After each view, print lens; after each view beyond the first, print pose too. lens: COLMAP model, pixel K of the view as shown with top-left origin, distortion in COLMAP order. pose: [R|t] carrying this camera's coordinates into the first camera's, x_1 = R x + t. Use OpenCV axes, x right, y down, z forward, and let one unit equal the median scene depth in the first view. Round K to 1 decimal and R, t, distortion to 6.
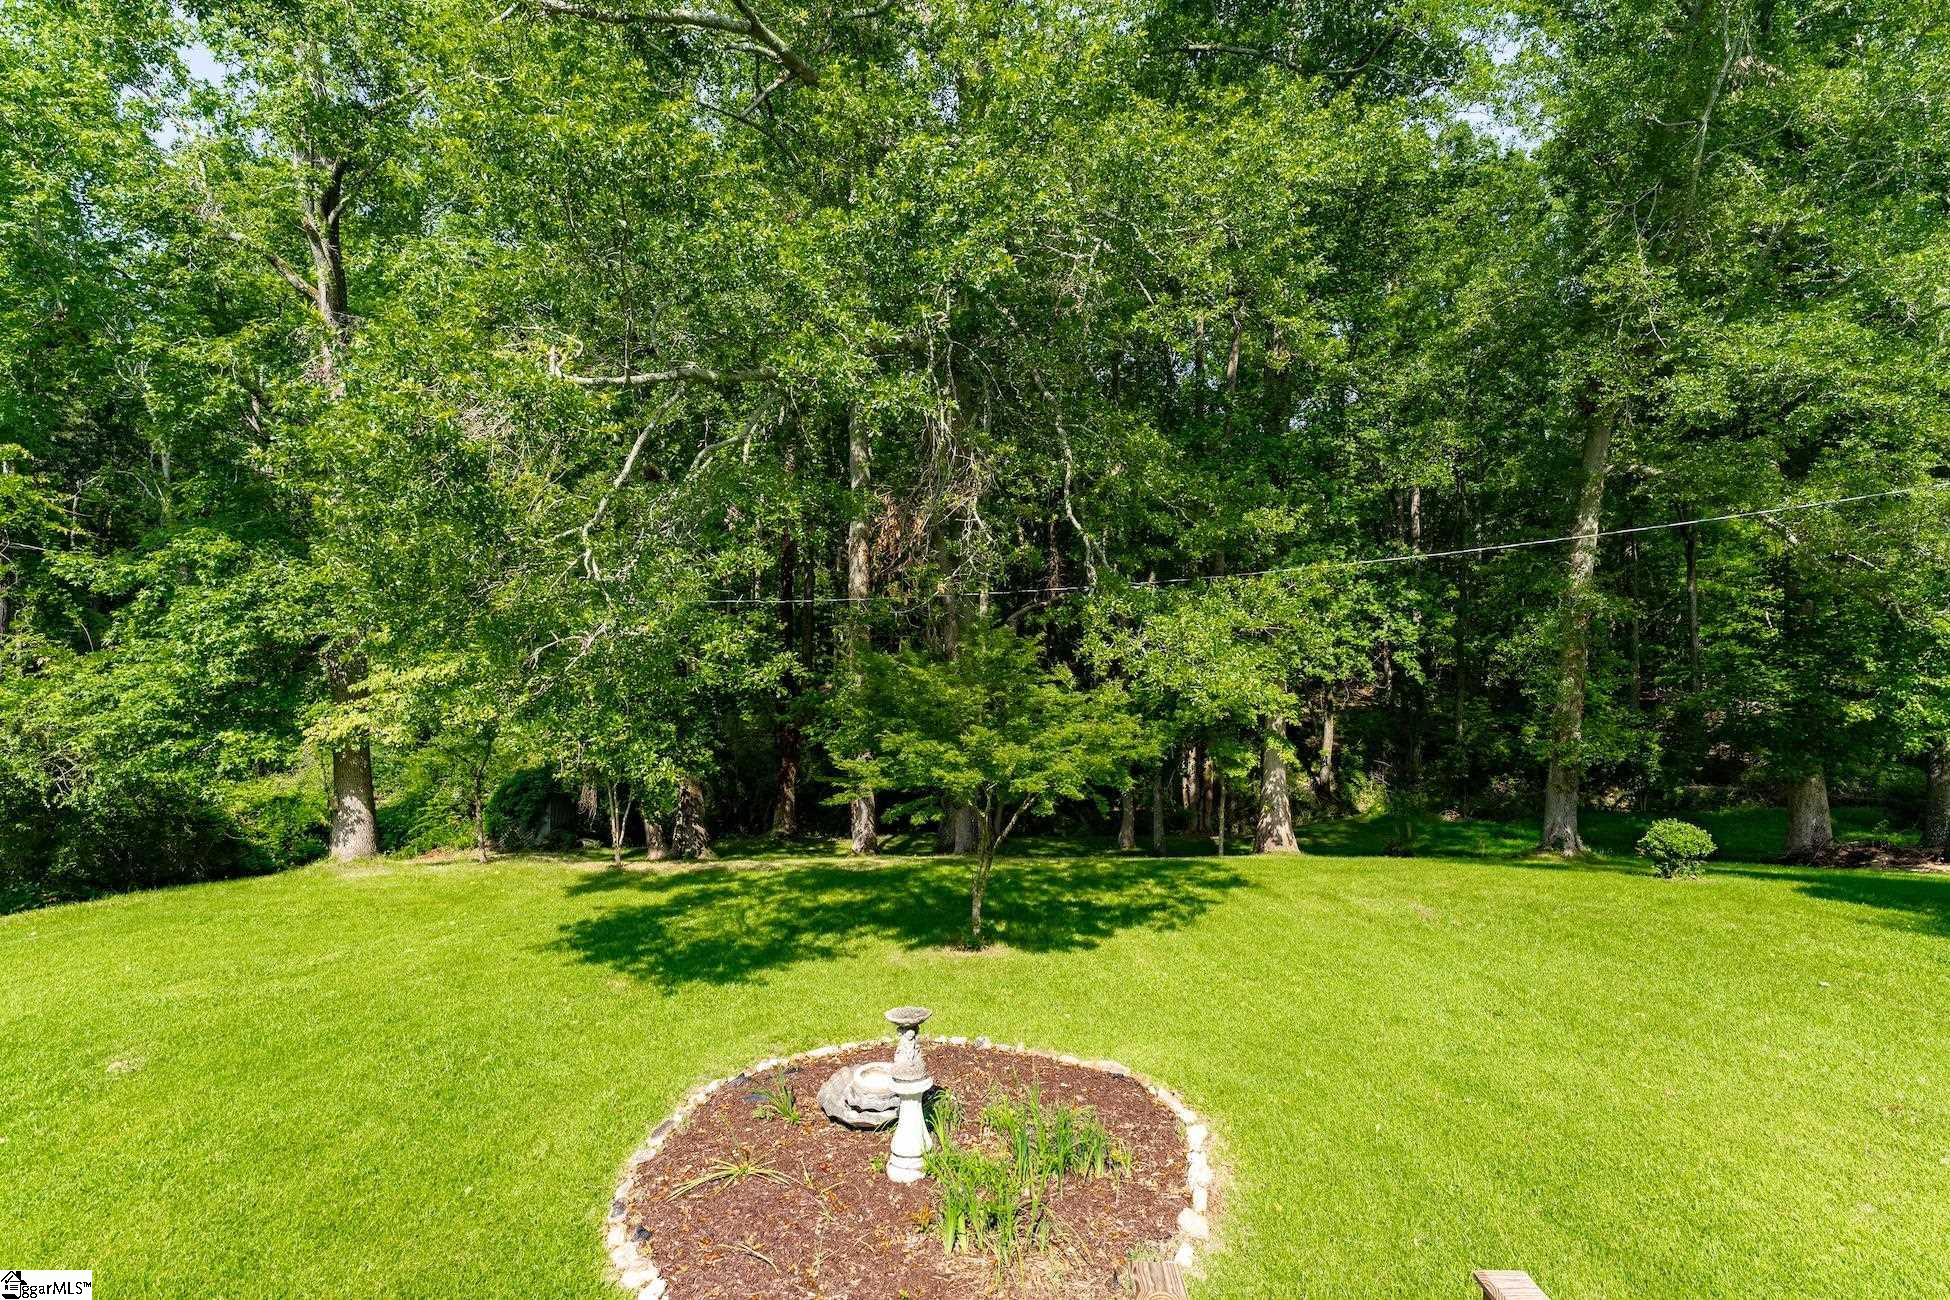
lens RADIAL K [[854.2, 0, 975.0], [0, 854.2, 650.0], [0, 0, 1]] dist [0.002376, 0.000736]
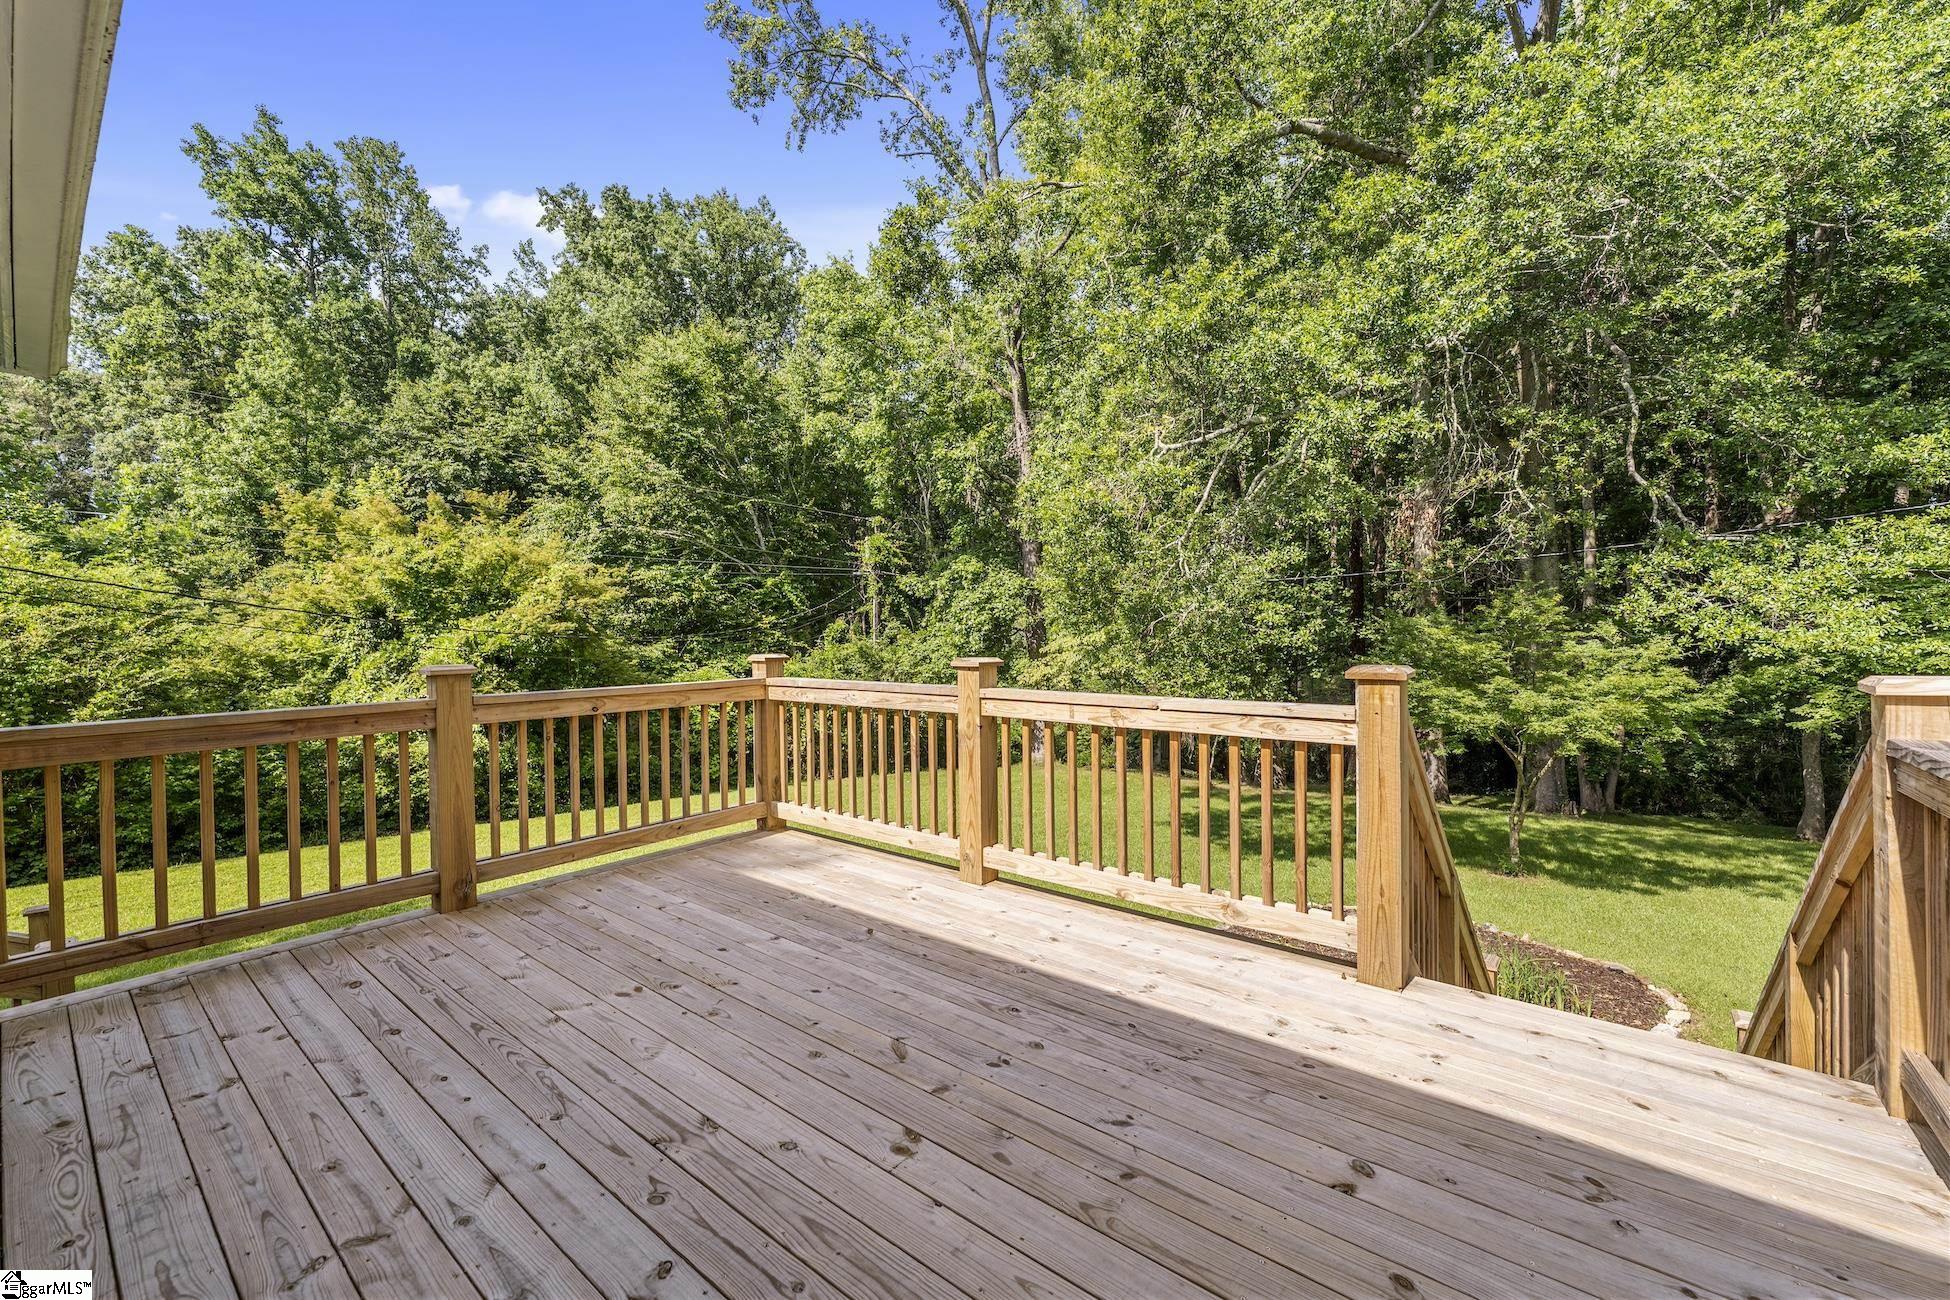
lens RADIAL K [[769.7, 0, 975.0], [0, 769.7, 650.0], [0, 0, 1]] dist [0.003610, -0.000039]
pose [[0.771540, -0.007856, -0.636133, 0.081476], [0.035135, 0.998924, 0.030279, -0.003230], [0.635210, -0.045712, 0.770985, -0.180798]]
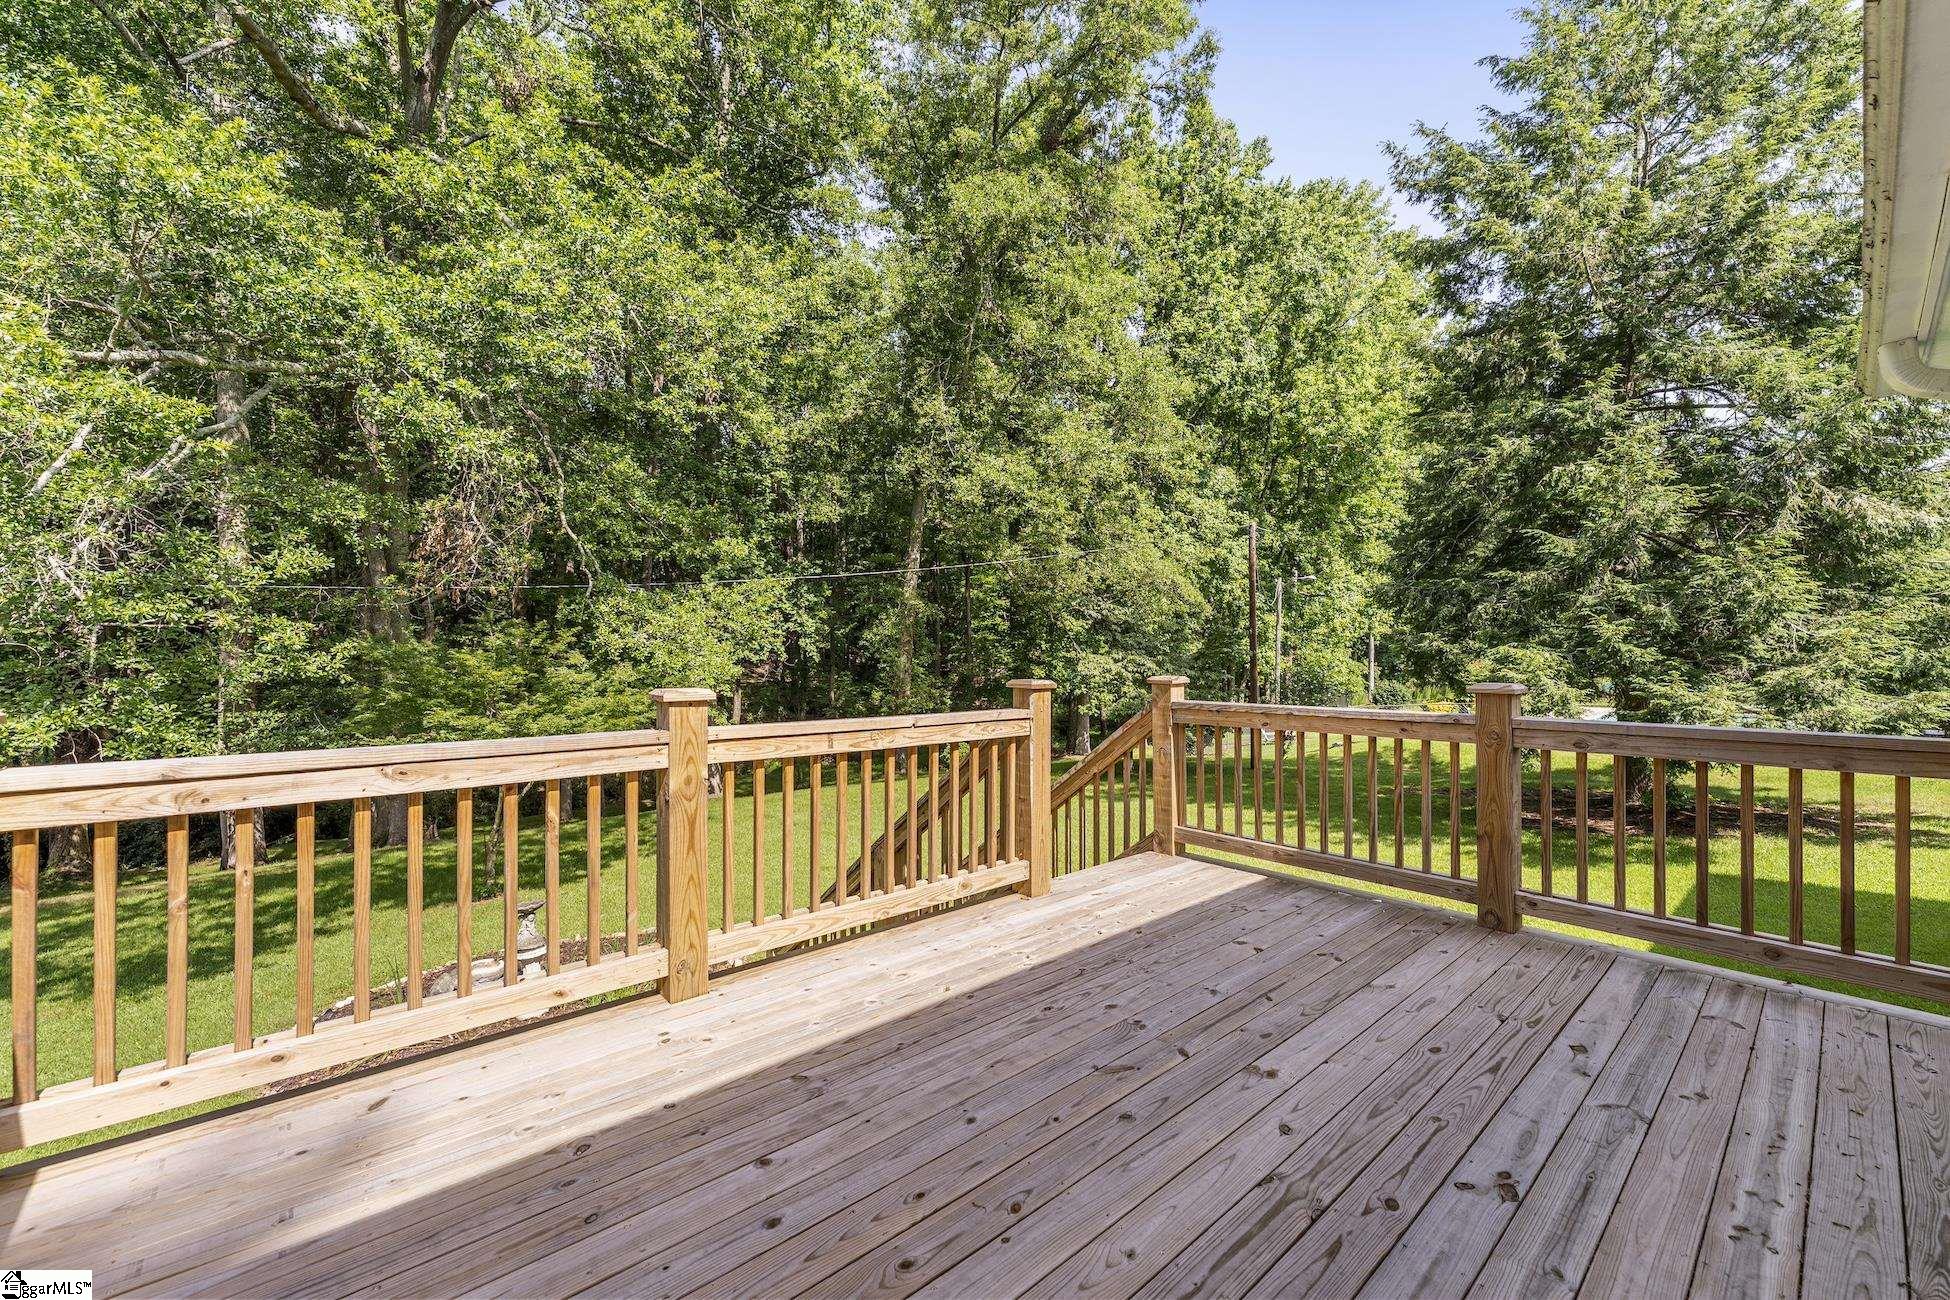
lens RADIAL K [[769.7, 0, 975.0], [0, 769.7, 650.0], [0, 0, 1]] dist [0.003610, -0.000039]
pose [[0.761039, -0.009910, 0.648631, -0.137513], [-0.003116, 0.999816, 0.018931, -0.005961], [-0.648699, -0.016428, 0.760868, -0.173517]]
